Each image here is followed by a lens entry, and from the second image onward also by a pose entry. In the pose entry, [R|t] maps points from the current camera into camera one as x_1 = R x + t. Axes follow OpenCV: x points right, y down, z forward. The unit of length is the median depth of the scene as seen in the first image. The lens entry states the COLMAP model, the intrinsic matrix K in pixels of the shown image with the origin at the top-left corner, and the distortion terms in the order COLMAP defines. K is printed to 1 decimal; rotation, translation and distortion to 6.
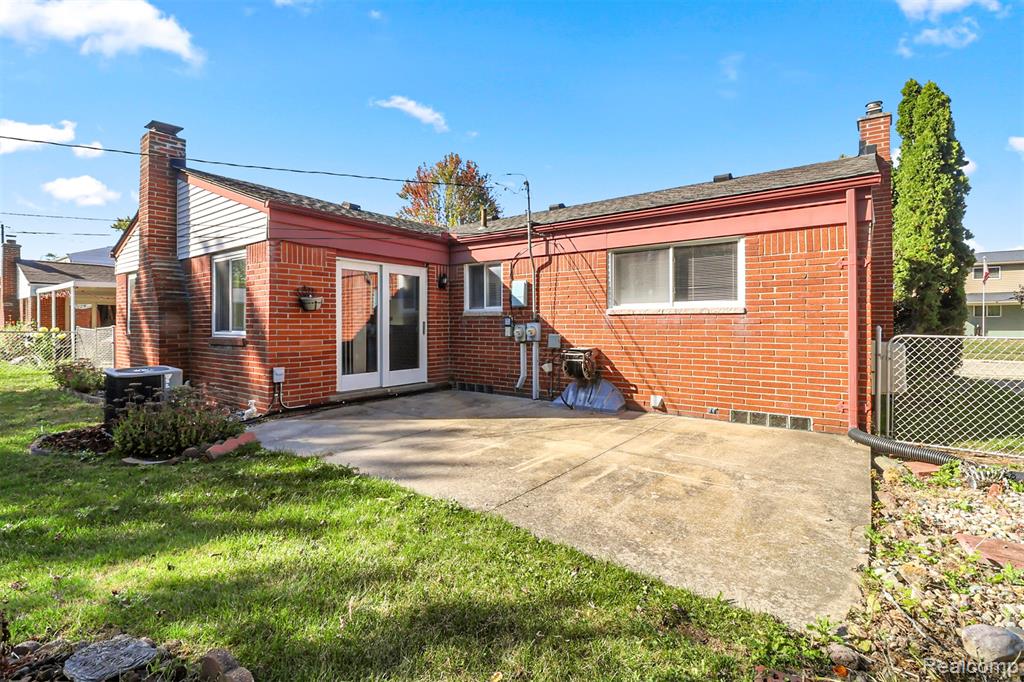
lens RADIAL K [[479.3, 0, 514.7], [0, 479.3, 324.6], [0, 0, 1]] dist [0.000879, -0.010546]
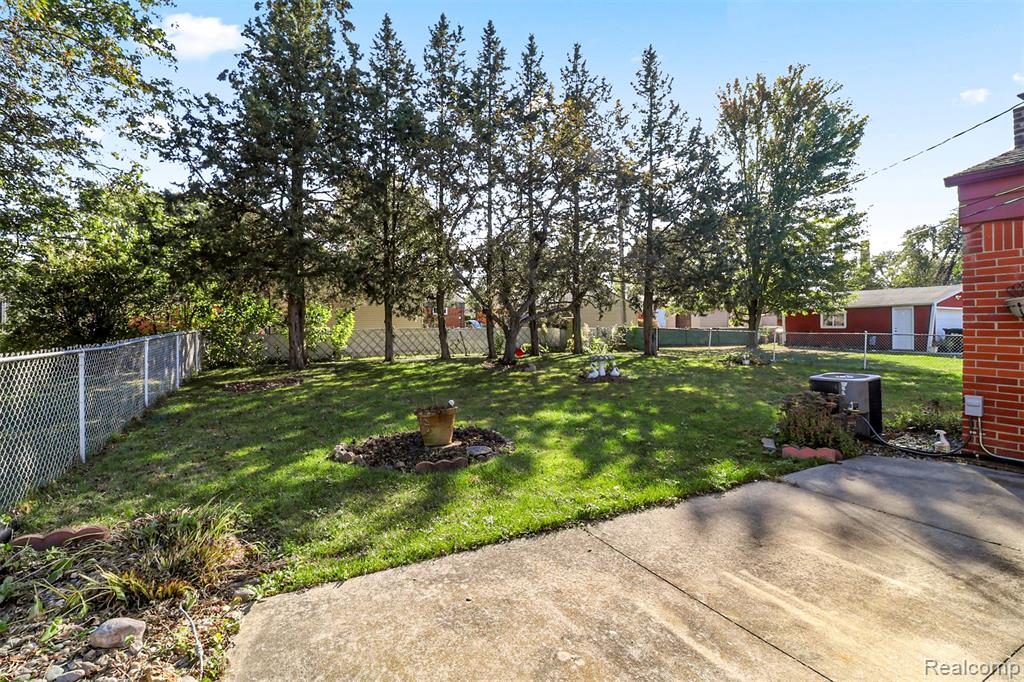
lens RADIAL K [[479.3, 0, 514.7], [0, 479.3, 324.6], [0, 0, 1]] dist [0.000879, -0.010546]
pose [[-0.436639, -0.004195, -0.899627, 0.704822], [-0.000408, 0.999990, -0.004465, -0.025209], [0.899637, -0.001583, -0.436636, 1.016968]]
